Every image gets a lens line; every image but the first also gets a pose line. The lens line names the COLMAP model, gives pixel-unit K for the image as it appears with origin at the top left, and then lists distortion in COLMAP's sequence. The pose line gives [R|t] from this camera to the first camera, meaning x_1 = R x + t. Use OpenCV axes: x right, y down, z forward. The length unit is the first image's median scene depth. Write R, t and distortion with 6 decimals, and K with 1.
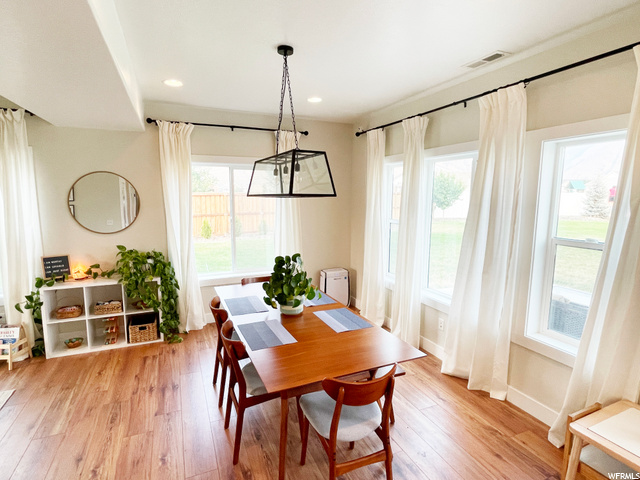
lens RADIAL K [[338.2, 0, 320.0], [0, 338.2, 240.0], [0, 0, 1]] dist [-0.003403, 0.000202]
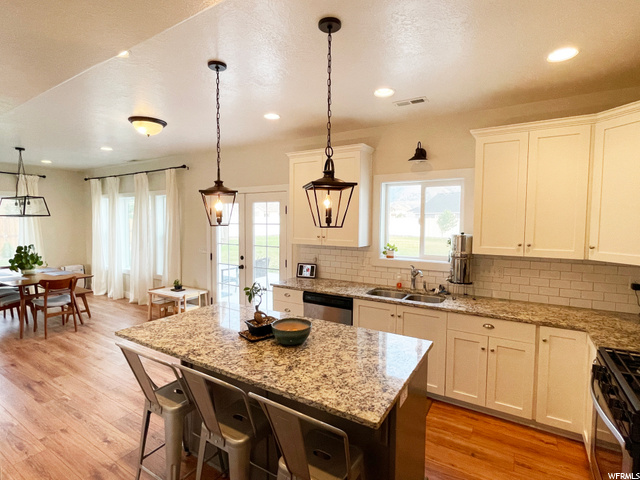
lens RADIAL K [[326.3, 0, 320.0], [0, 326.3, 240.0], [0, 0, 1]] dist [-0.004770, -0.000694]
pose [[0.823759, -0.032876, 0.565987, 0.194791], [0.070196, 0.996550, -0.044280, 0.168264], [-0.562578, 0.076206, 0.823224, -1.198804]]
